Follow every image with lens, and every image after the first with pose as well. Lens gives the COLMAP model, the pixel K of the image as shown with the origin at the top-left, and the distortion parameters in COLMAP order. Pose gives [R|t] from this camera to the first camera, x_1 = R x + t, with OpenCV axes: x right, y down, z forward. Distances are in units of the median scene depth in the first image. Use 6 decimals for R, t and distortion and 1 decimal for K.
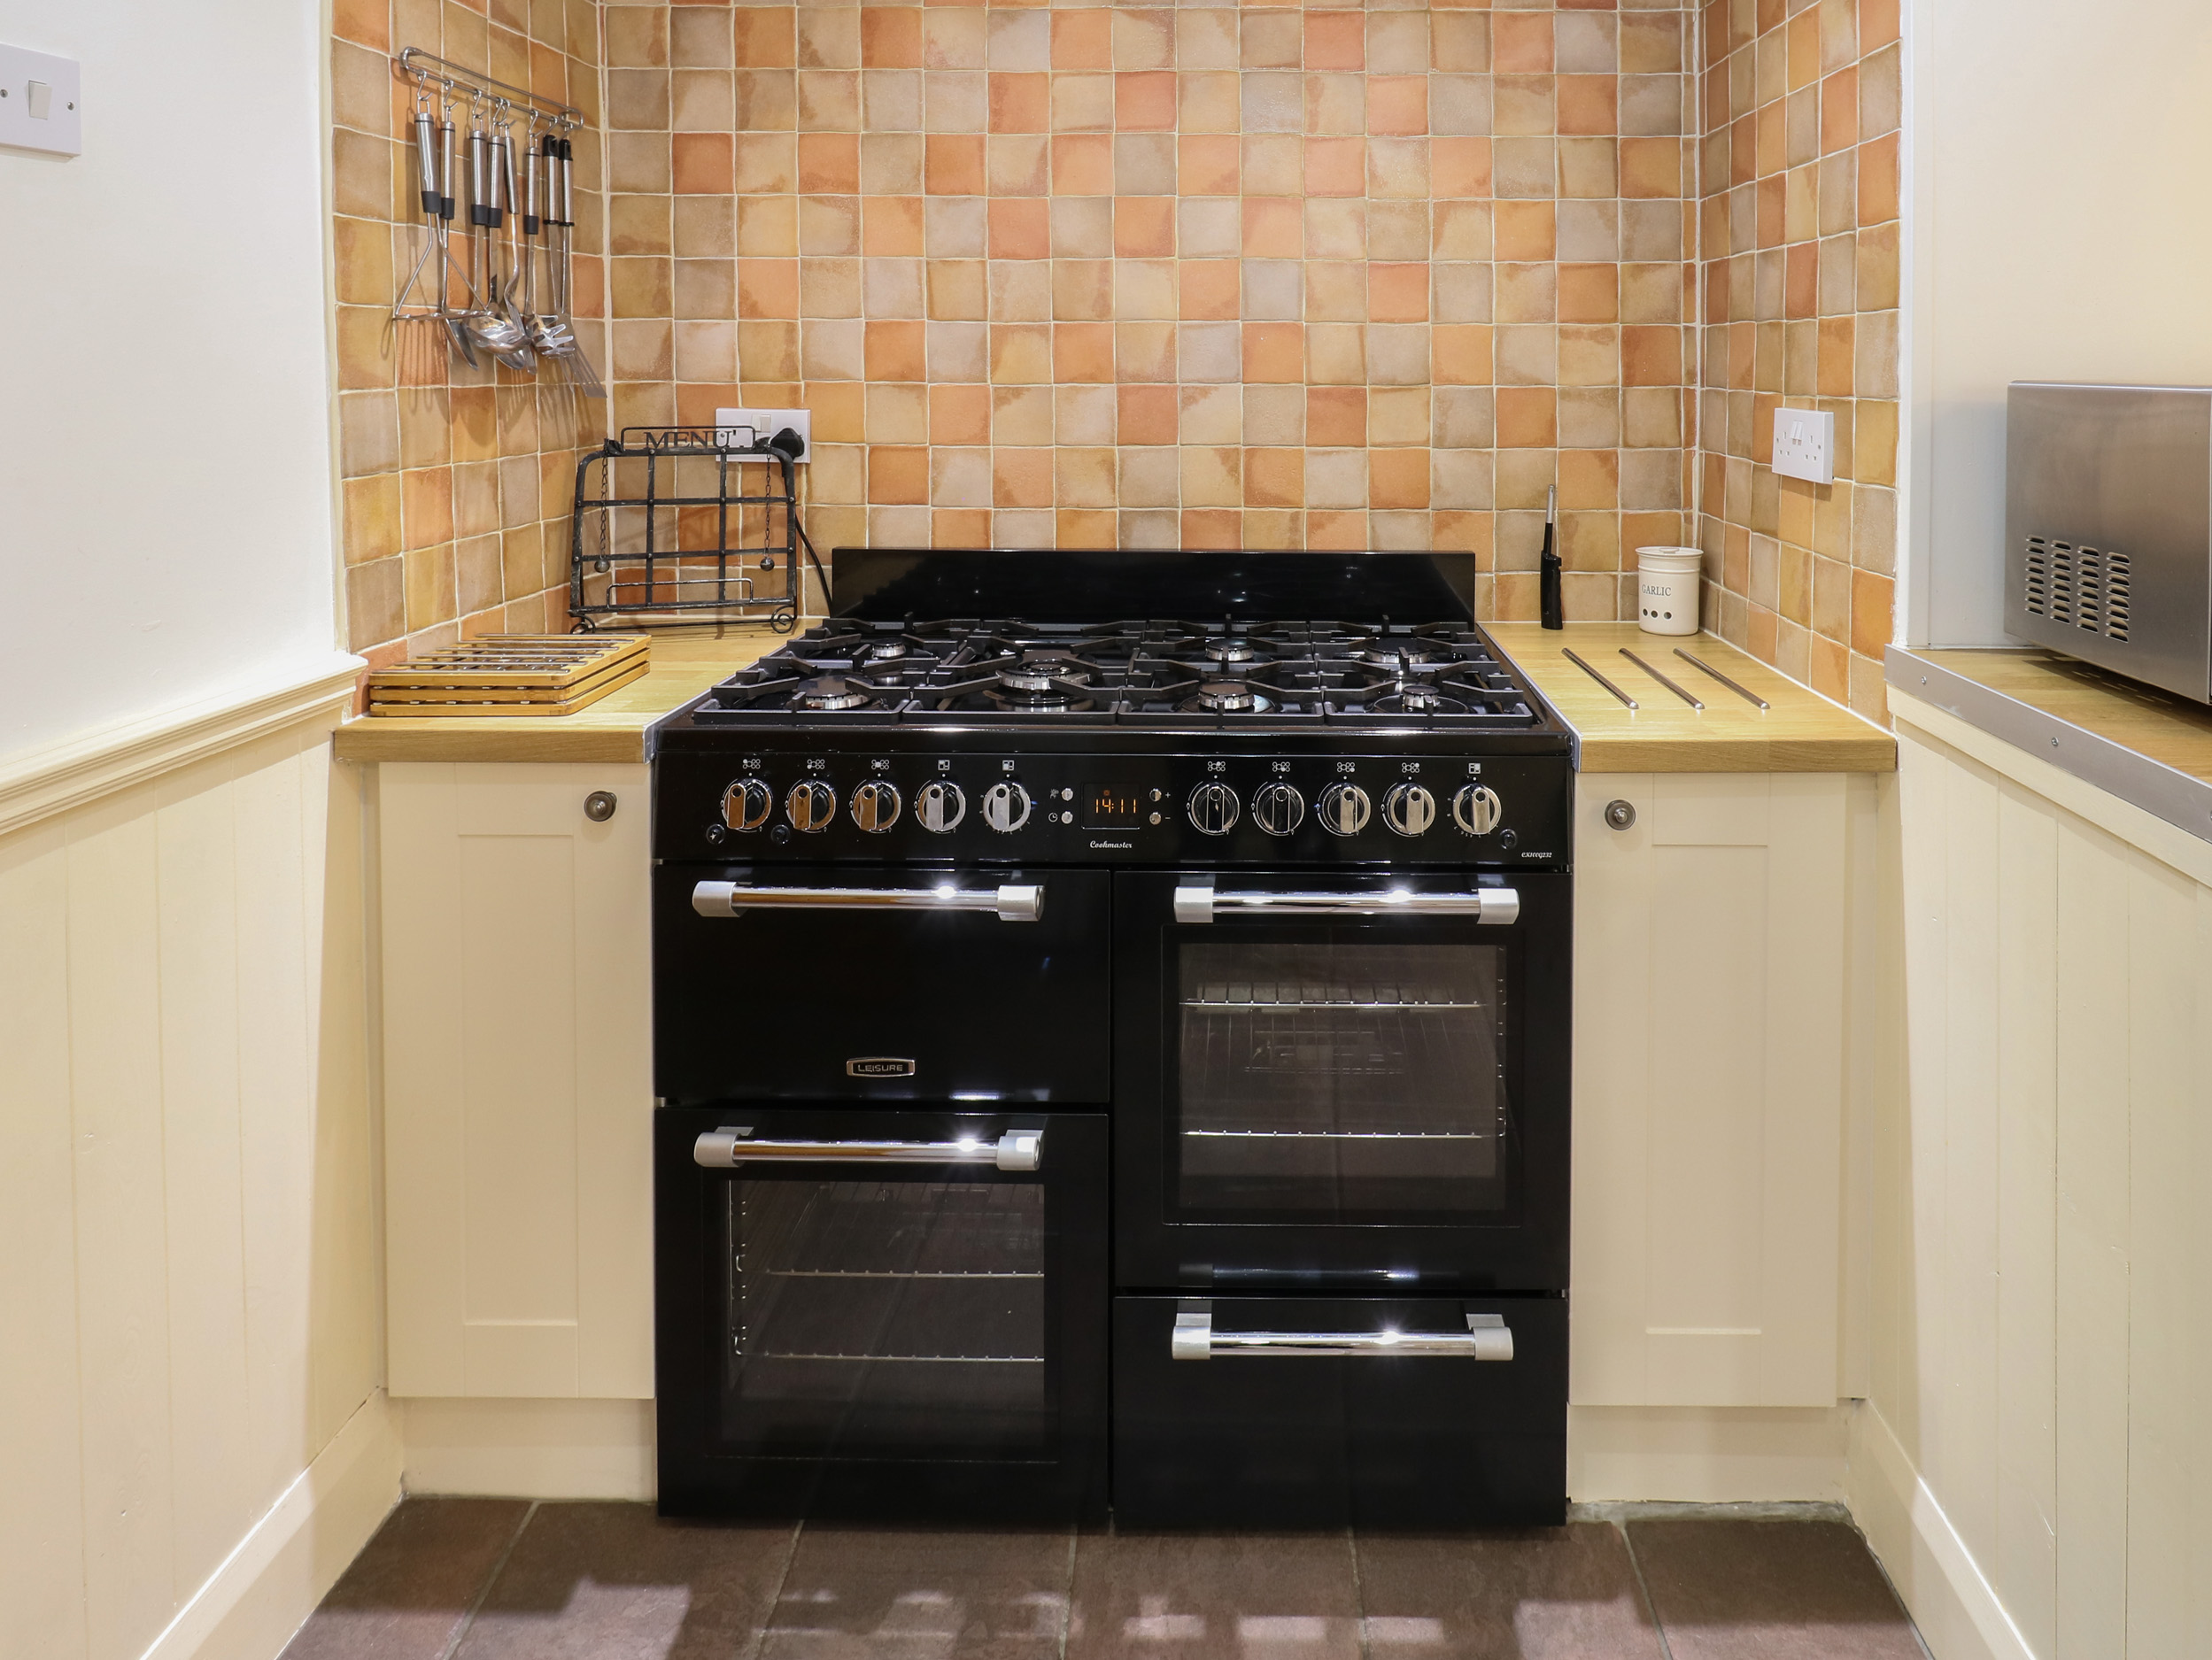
lens RADIAL K [[1190.2, 0, 1106.4], [0, 1190.2, 390.4], [0, 0, 1]] dist [-0.004676, -0.001560]
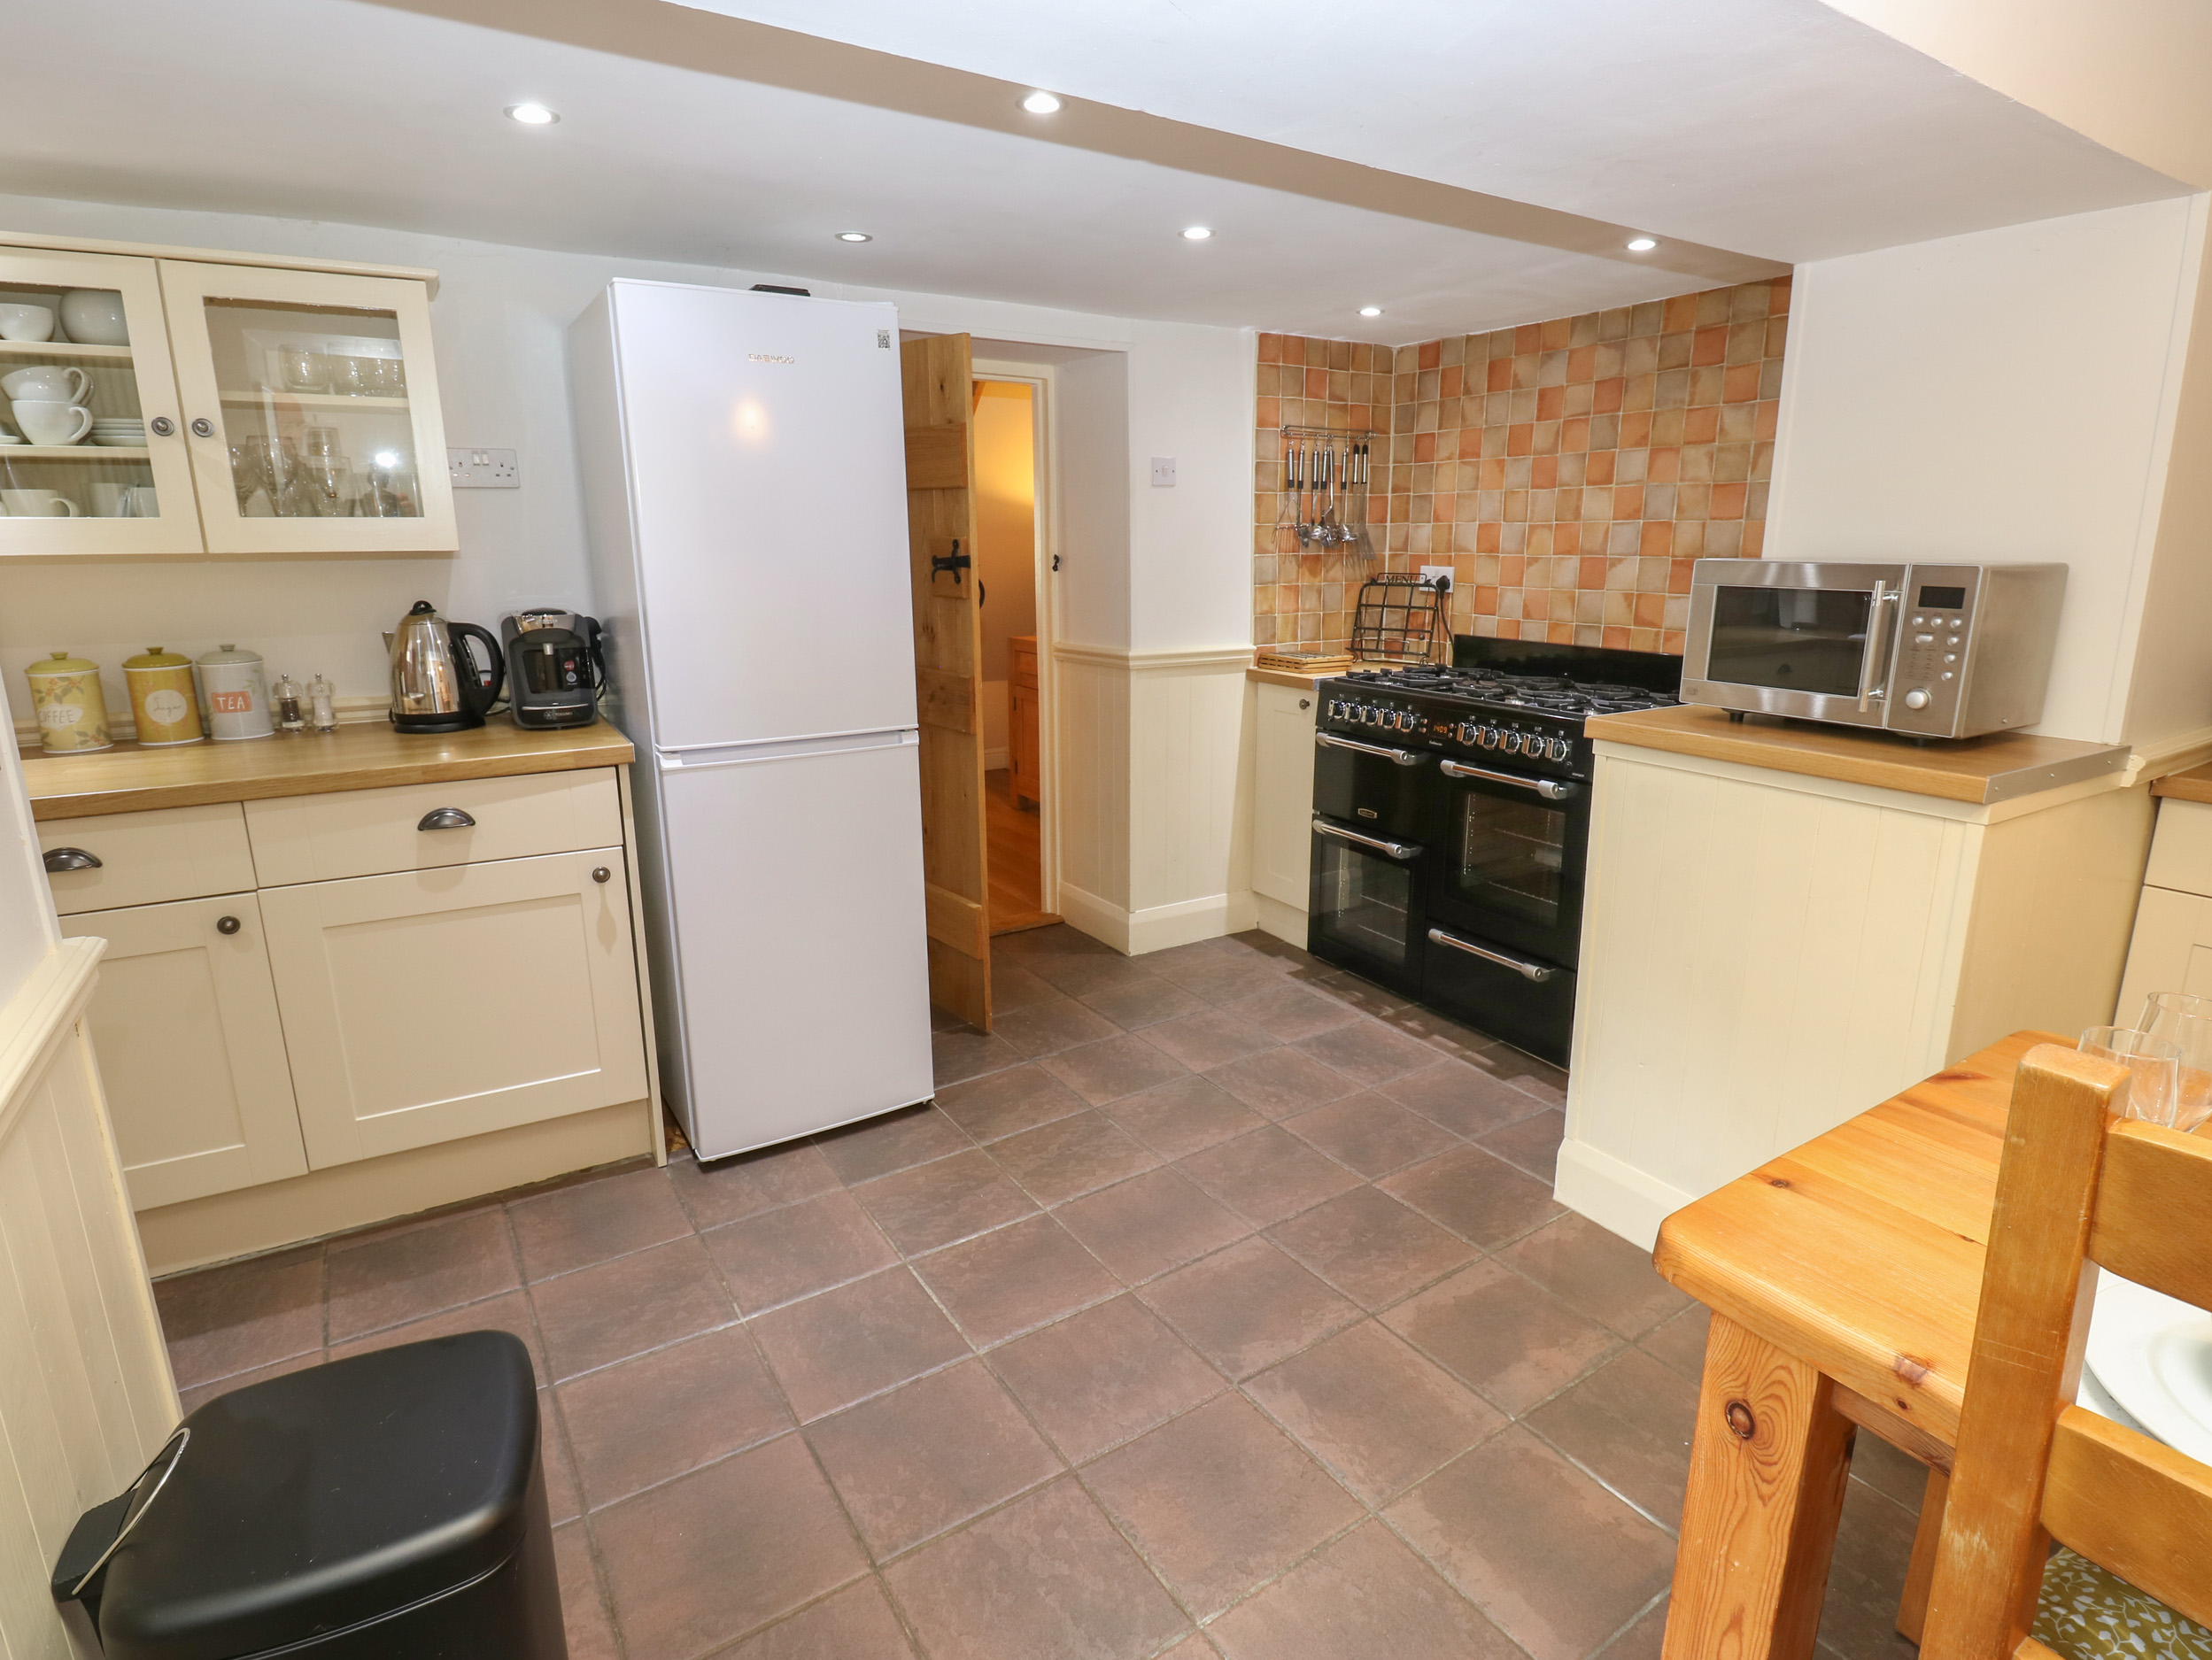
lens RADIAL K [[1190.4, 0, 1142.5], [0, 1190.4, 819.0], [0, 0, 1]] dist [0.000757, -0.014242]
pose [[0.538650, 0.190951, -0.820605, 1.266817], [-0.015713, 0.976086, 0.216817, 0.003570], [0.842383, -0.103894, 0.528769, -0.622817]]
